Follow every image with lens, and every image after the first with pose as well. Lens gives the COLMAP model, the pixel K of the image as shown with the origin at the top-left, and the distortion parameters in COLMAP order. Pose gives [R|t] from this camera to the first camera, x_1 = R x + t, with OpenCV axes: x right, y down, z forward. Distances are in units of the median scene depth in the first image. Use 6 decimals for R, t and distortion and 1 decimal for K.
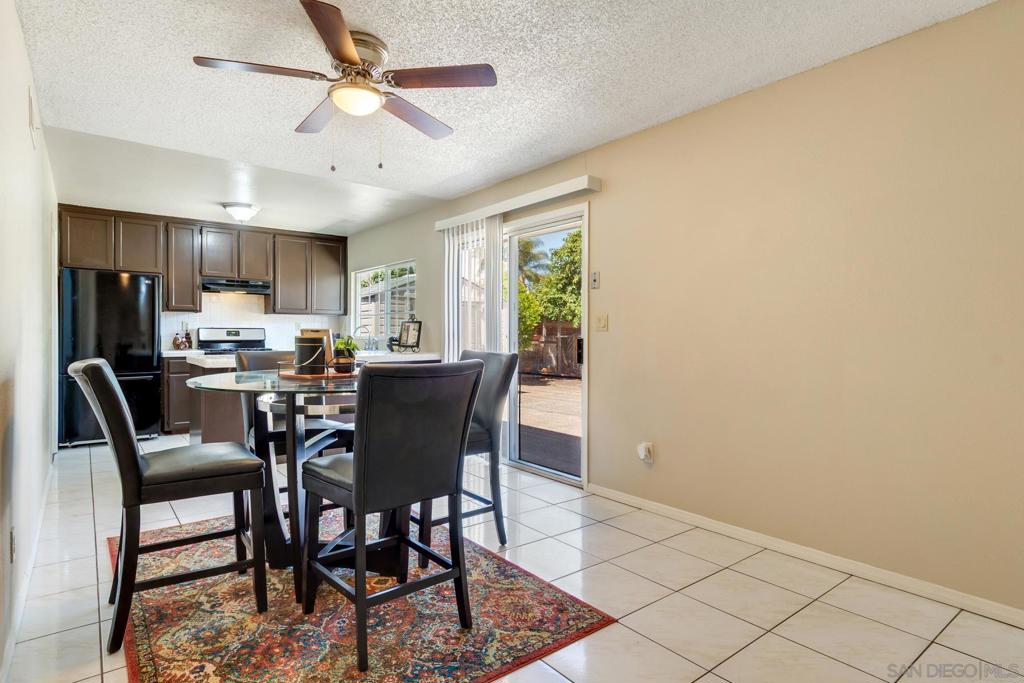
lens RADIAL K [[539.3, 0, 496.4], [0, 539.3, 337.2], [0, 0, 1]] dist [0.015684, -0.015266]
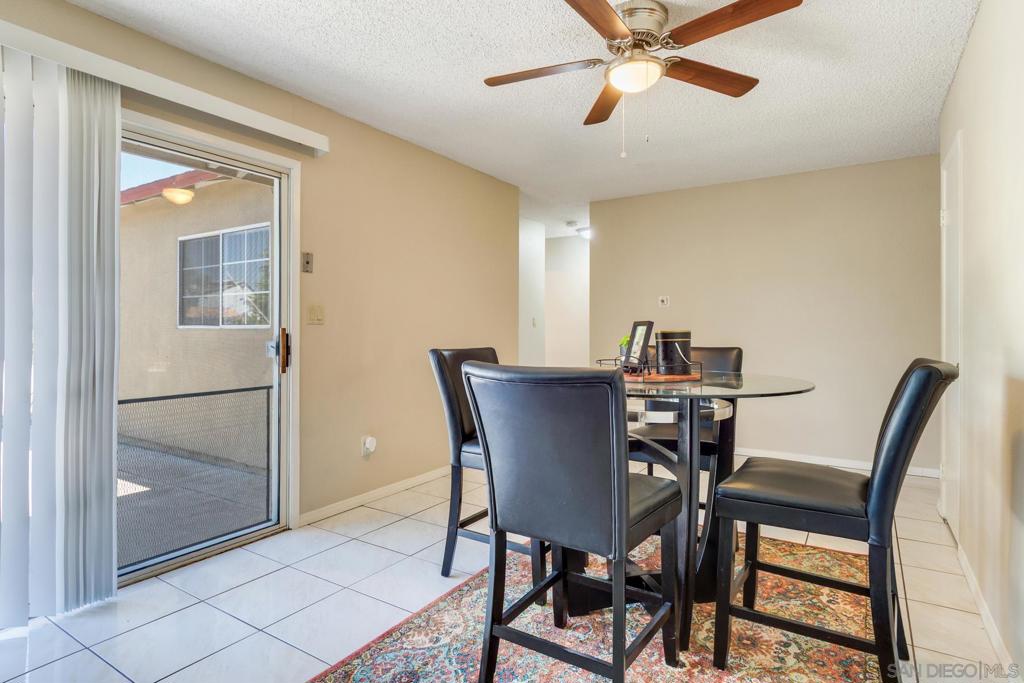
lens RADIAL K [[549.7, 0, 503.2], [0, 549.7, 326.7], [0, 0, 1]] dist [0.013729, -0.000813]
pose [[-0.332371, 0.000787, 0.943148, -0.417448], [0.003937, 0.999992, 0.000553, -0.004517], [-0.943141, 0.003897, -0.332371, 0.594611]]
